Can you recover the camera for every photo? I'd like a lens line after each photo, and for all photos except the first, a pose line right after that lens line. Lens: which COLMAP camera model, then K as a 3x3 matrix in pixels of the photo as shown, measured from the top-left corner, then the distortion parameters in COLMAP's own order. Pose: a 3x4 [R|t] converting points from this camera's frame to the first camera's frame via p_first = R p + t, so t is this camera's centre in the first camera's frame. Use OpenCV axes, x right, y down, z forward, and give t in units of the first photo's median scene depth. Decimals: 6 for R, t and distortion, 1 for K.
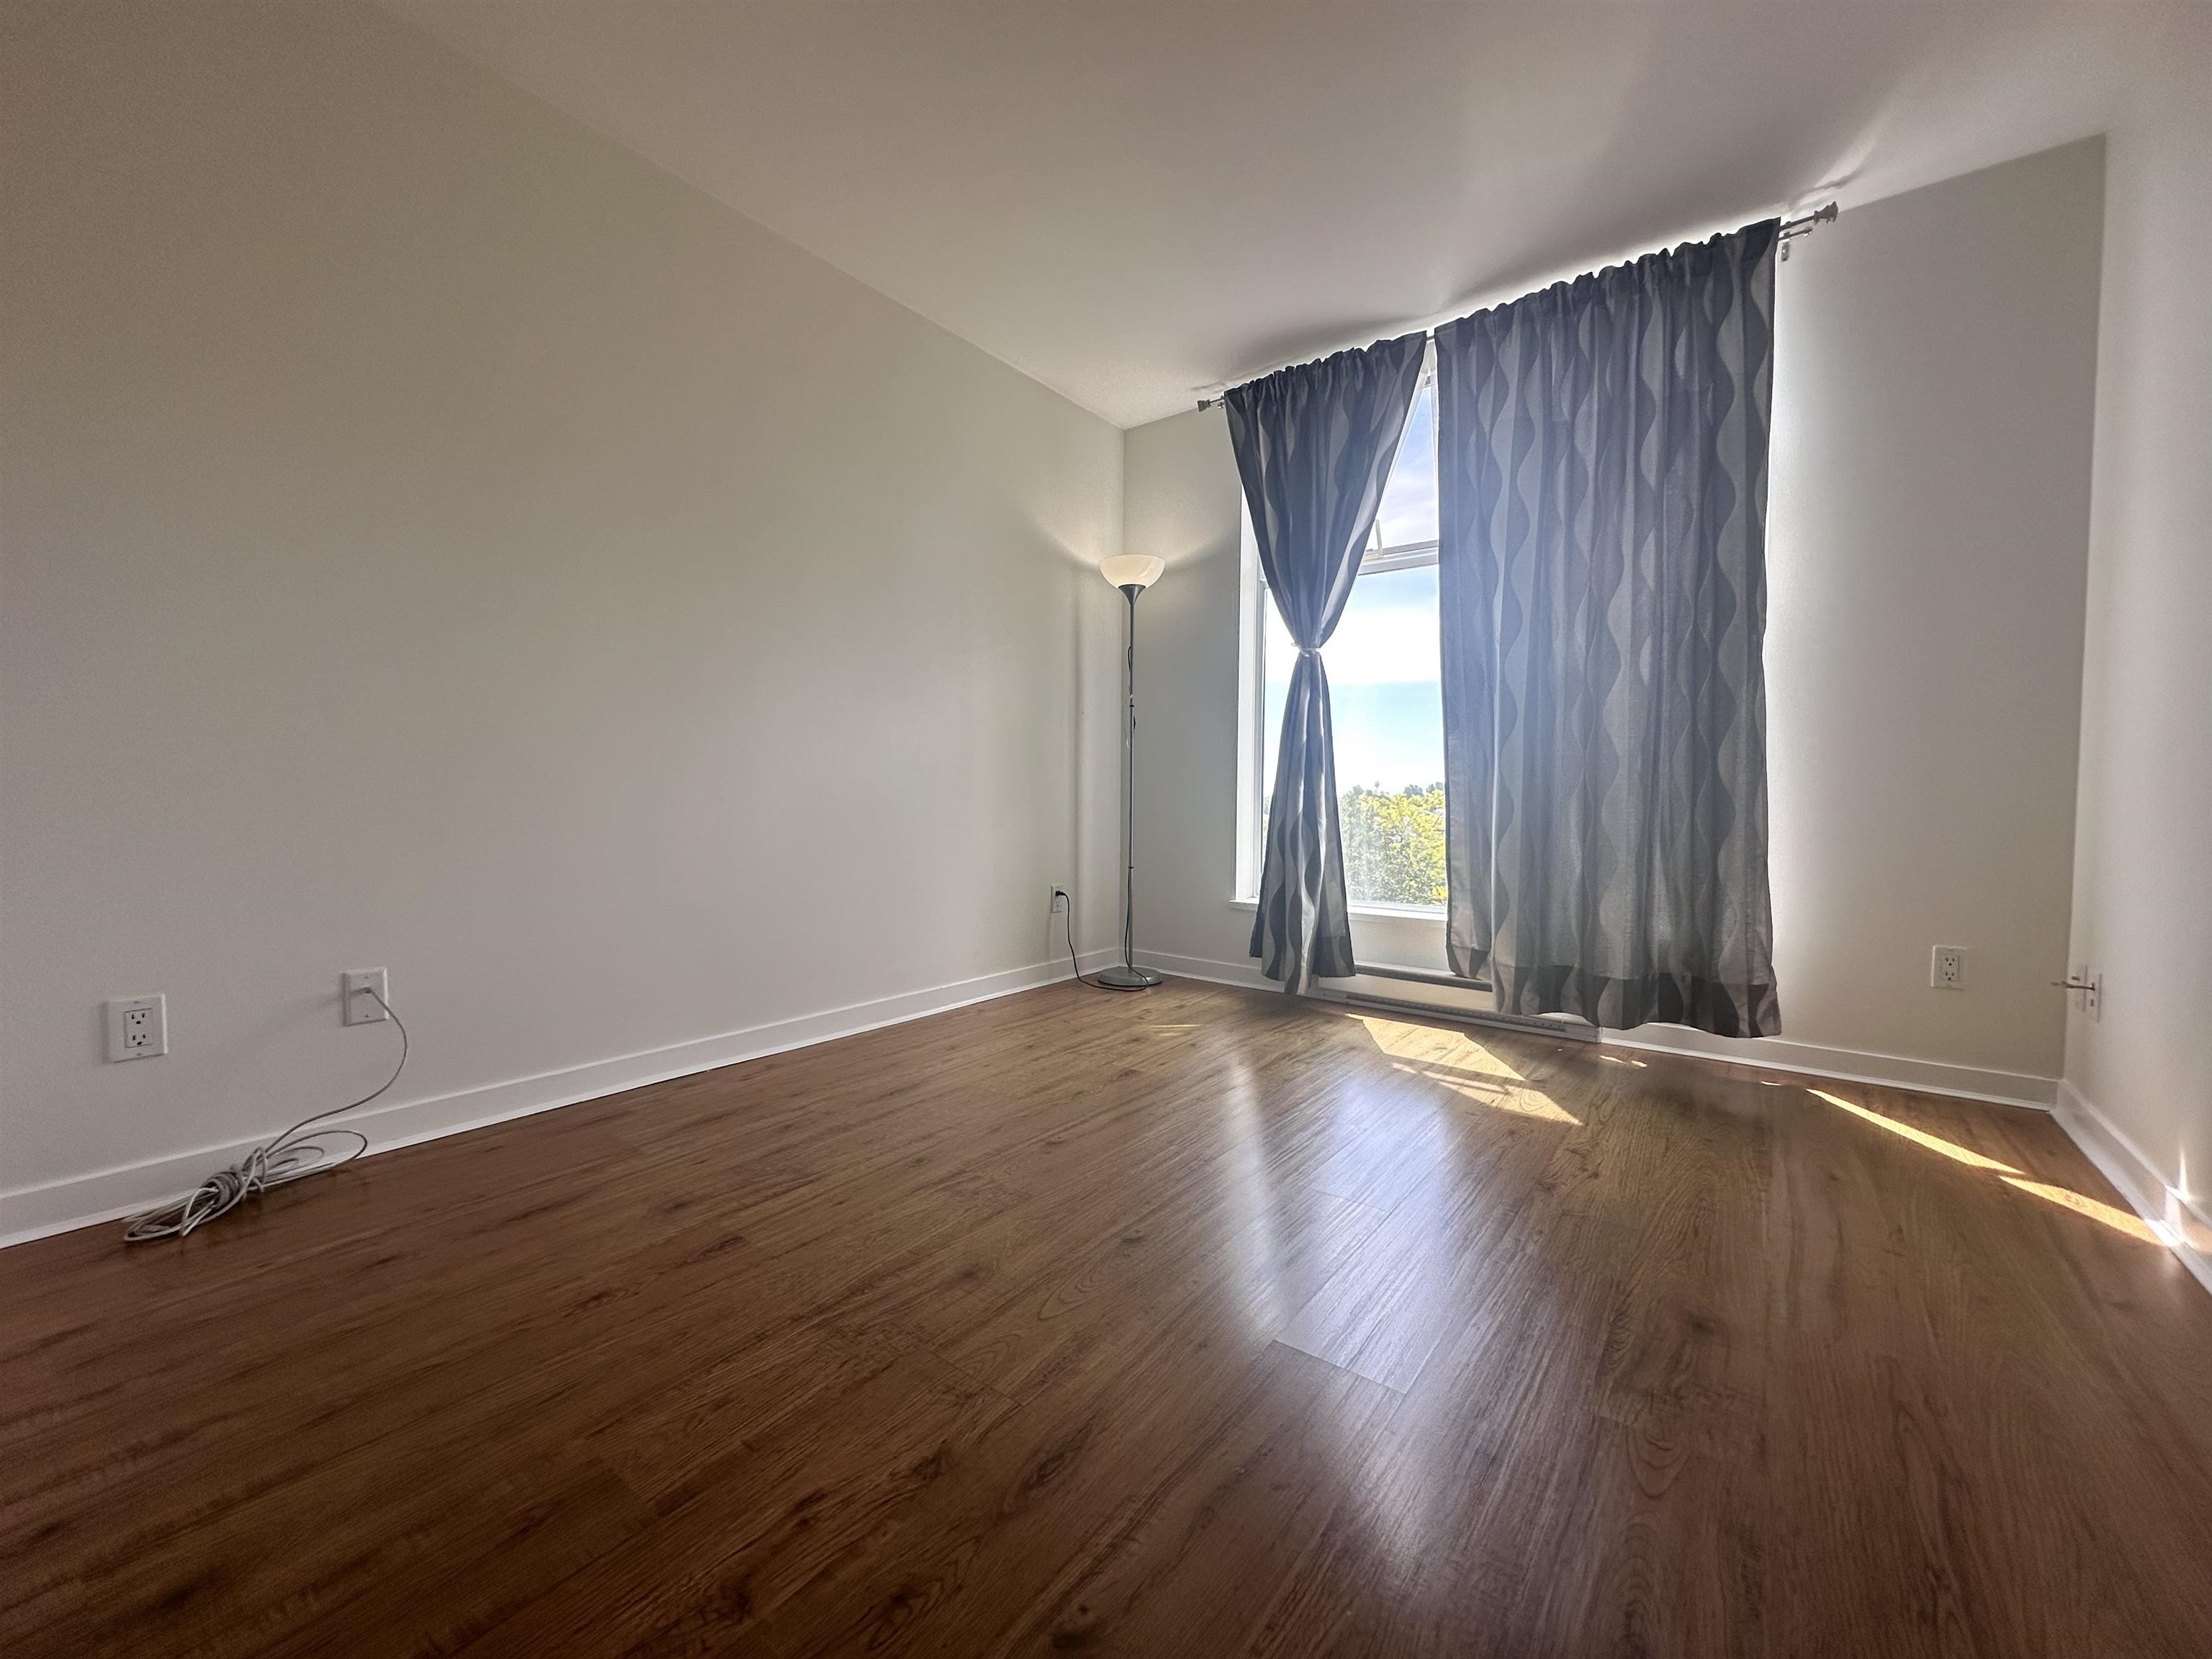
lens RADIAL K [[883.9, 0, 1107.1], [0, 883.9, 821.8], [0, 0, 1]] dist [-0.000929, 0.000465]
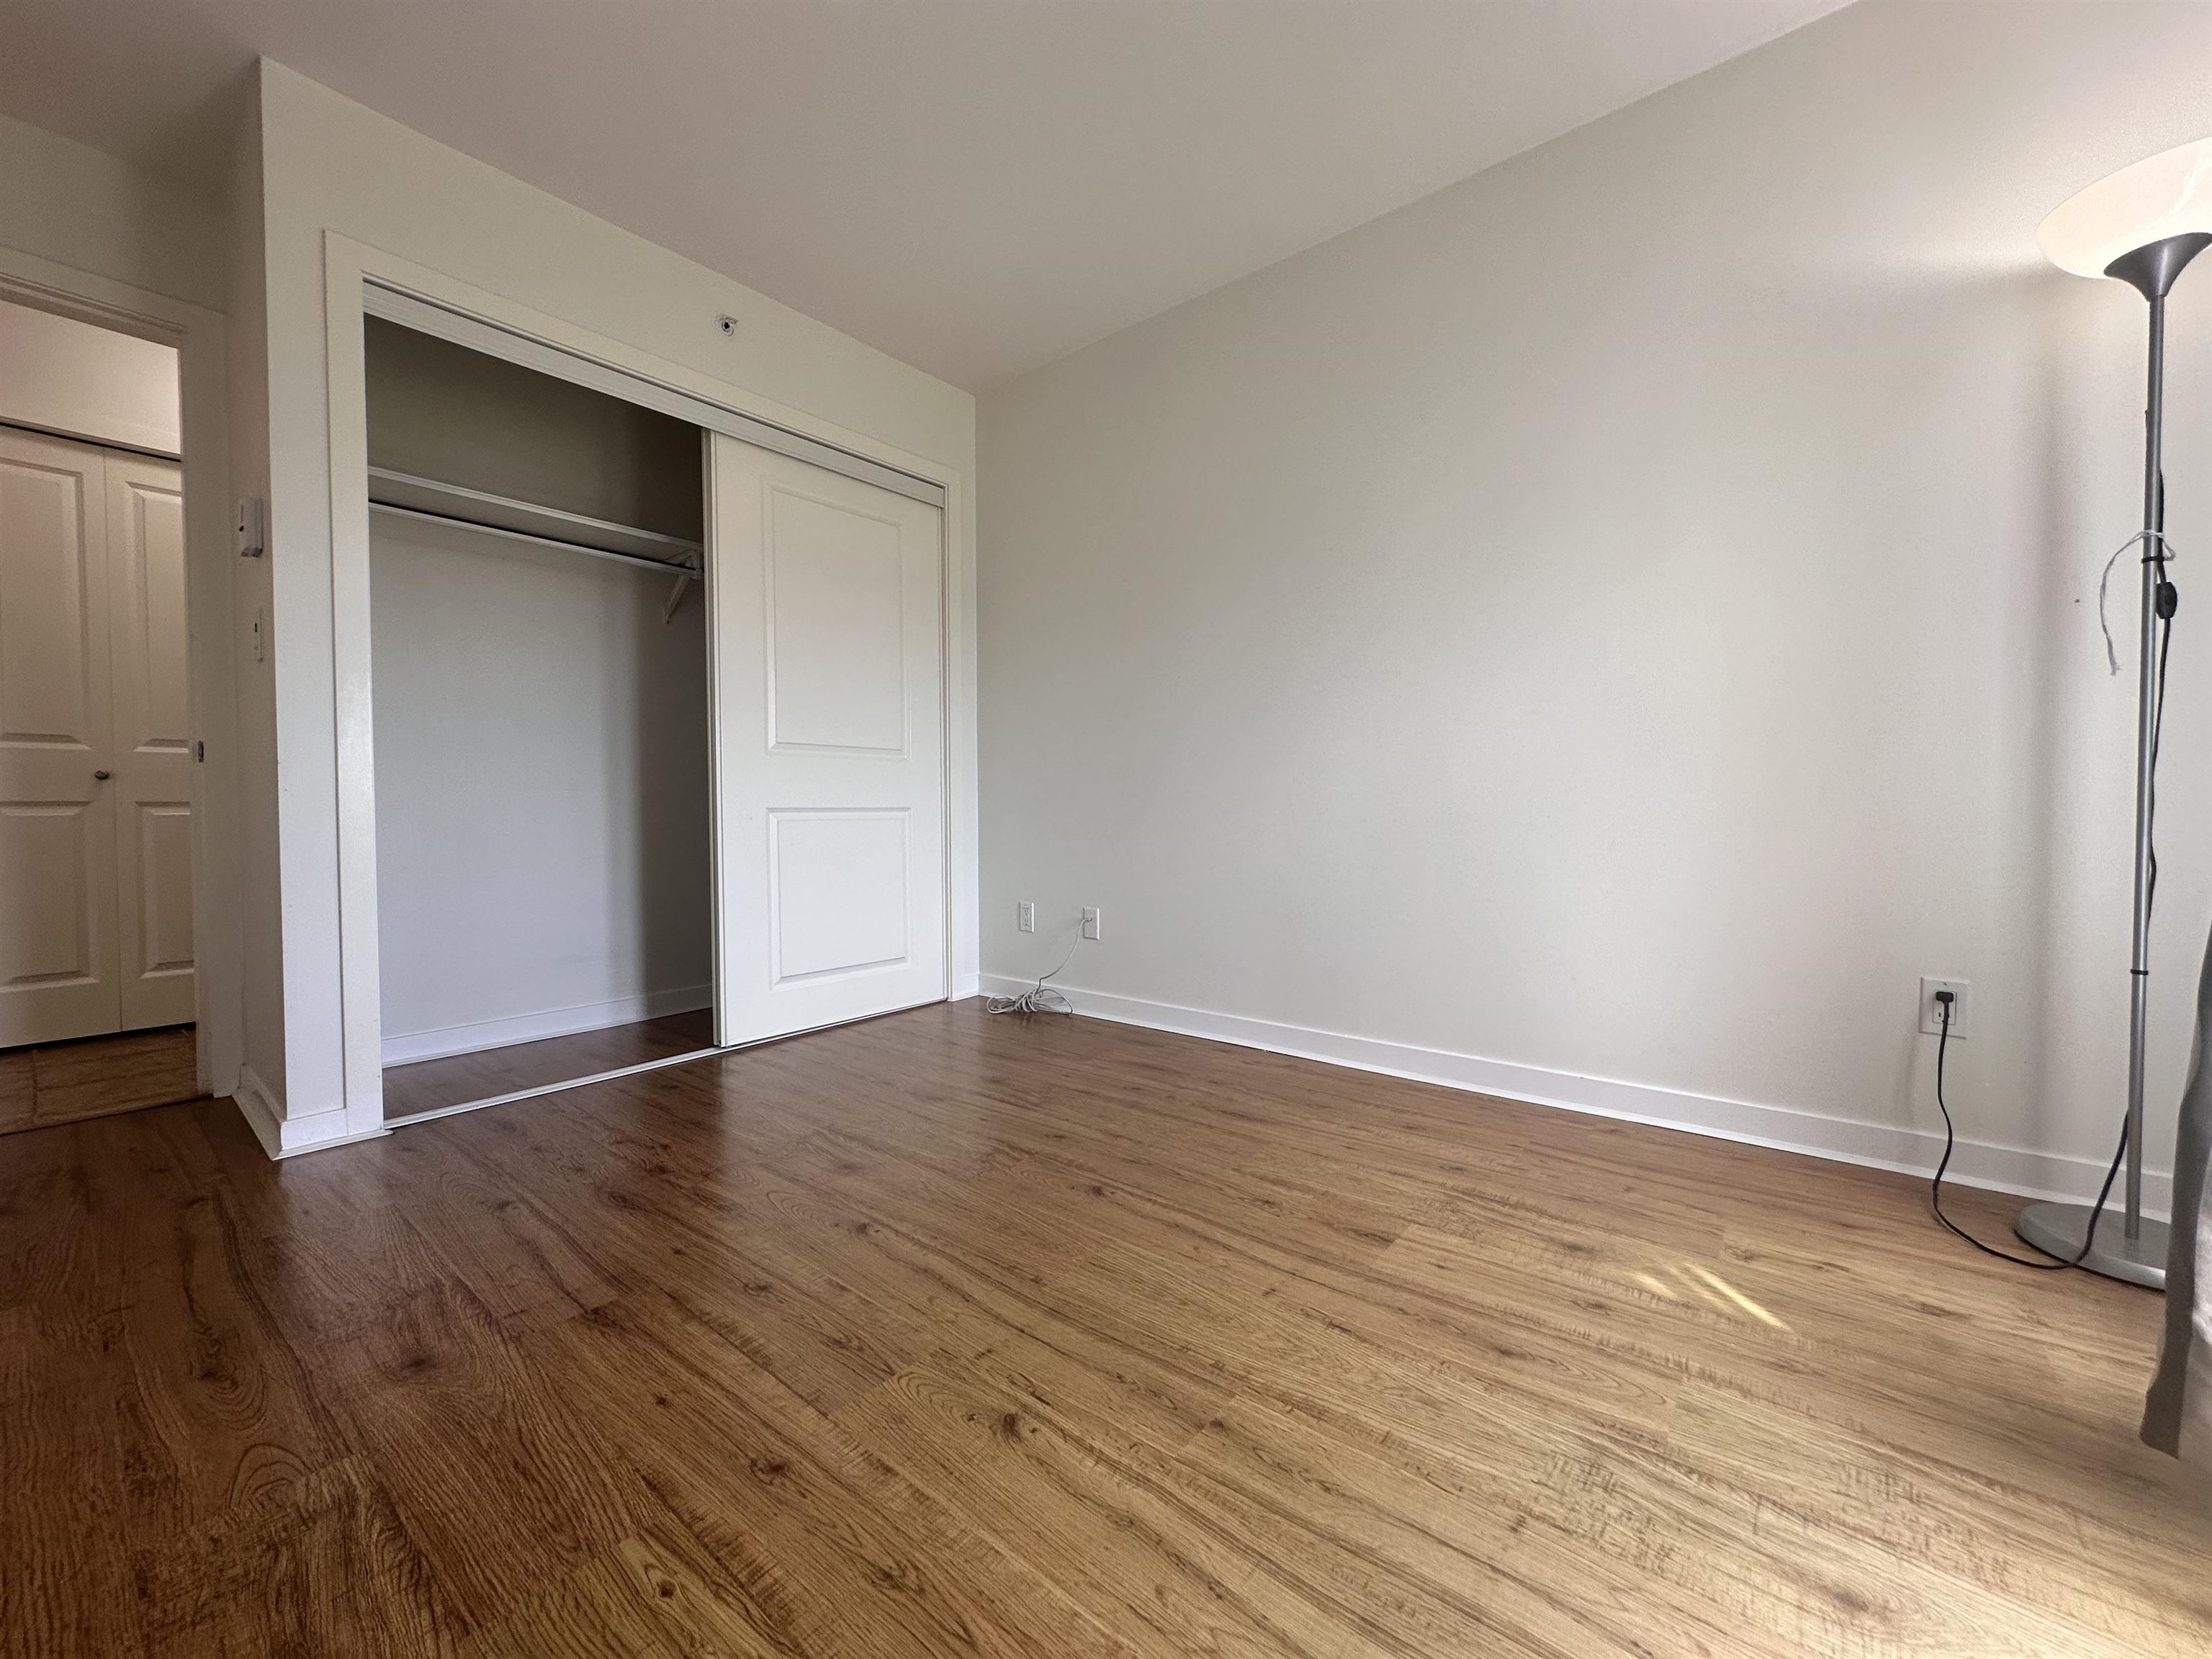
lens RADIAL K [[883.9, 0, 1107.2], [0, 883.9, 836.2], [0, 0, 1]] dist [-0.000929, 0.000465]
pose [[-0.047654, 0.023368, -0.998591, 0.647285], [-0.023641, 0.999420, 0.024515, -0.011000], [0.998584, 0.024776, -0.047074, 0.825640]]
